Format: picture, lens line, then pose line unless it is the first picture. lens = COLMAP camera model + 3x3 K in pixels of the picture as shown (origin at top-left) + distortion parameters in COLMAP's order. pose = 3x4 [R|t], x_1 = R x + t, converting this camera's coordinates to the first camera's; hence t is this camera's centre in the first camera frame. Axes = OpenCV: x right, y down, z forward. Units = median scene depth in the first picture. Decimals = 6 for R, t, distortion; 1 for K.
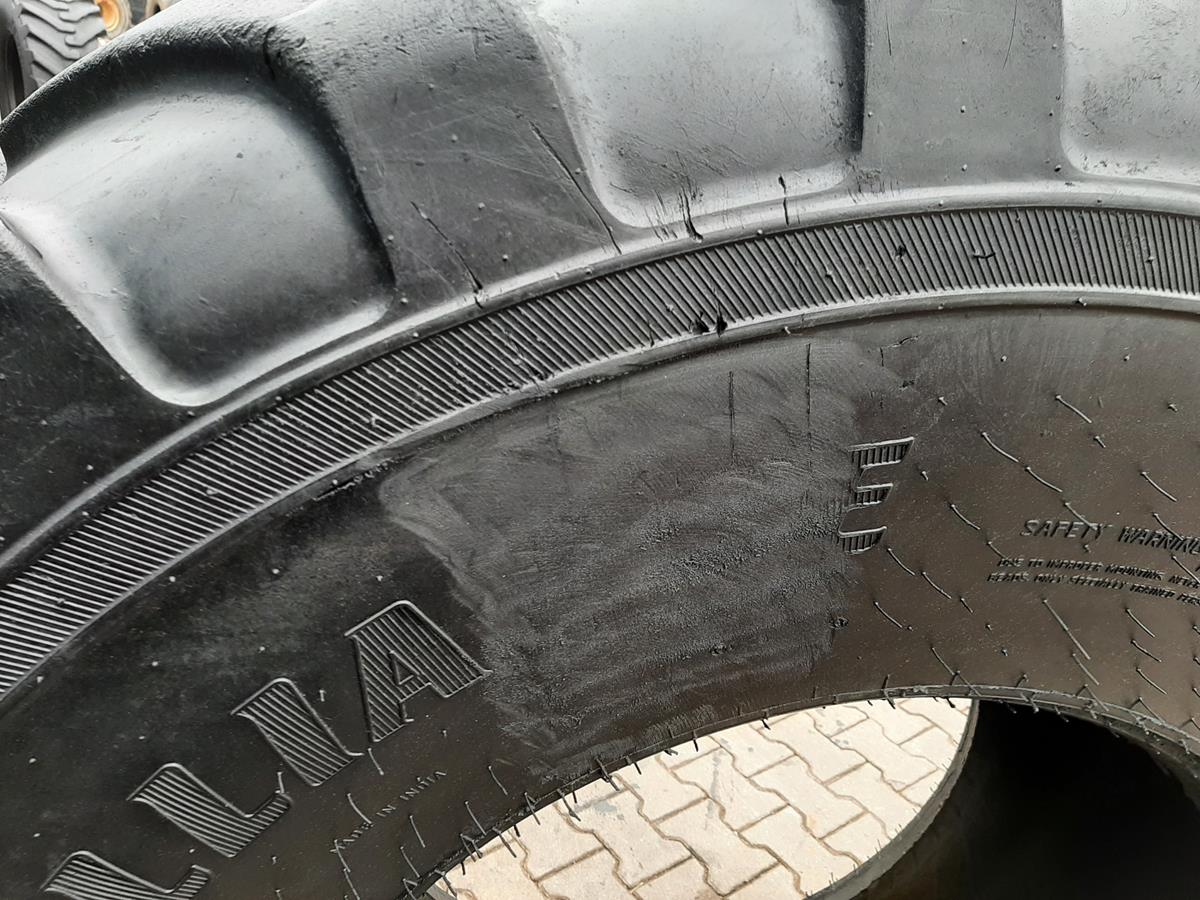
lens RADIAL K [[905.5, 0, 600.0], [0, 905.5, 450.0], [0, 0, 1]] dist [0.191765, -0.437255]
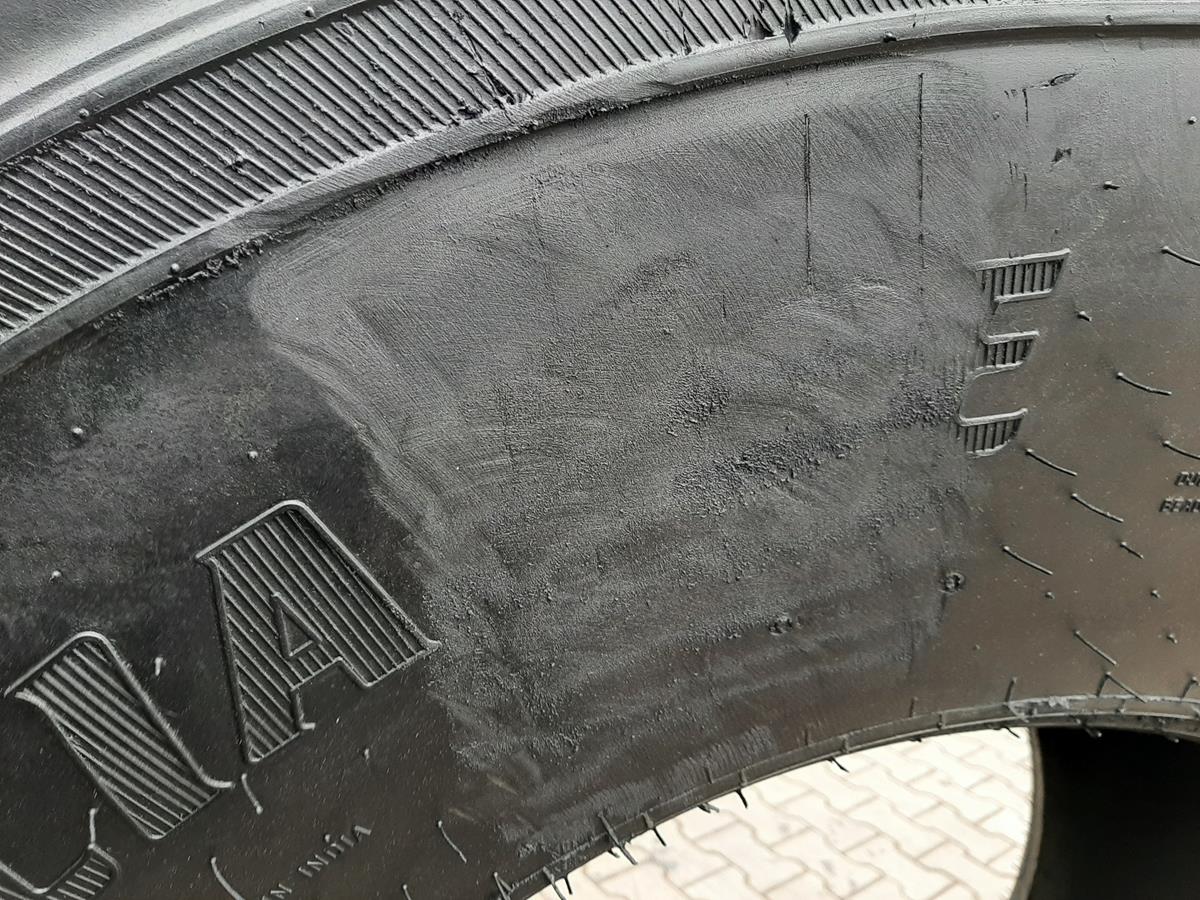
lens RADIAL K [[898.9, 0, 615.5], [0, 898.9, 451.1], [0, 0, 1]] dist [0.095475, -0.157859]
pose [[0.999426, -0.011590, 0.031820, -0.014219], [0.017023, 0.984210, -0.176183, 0.234207], [-0.029276, 0.176624, 0.983843, 0.363981]]
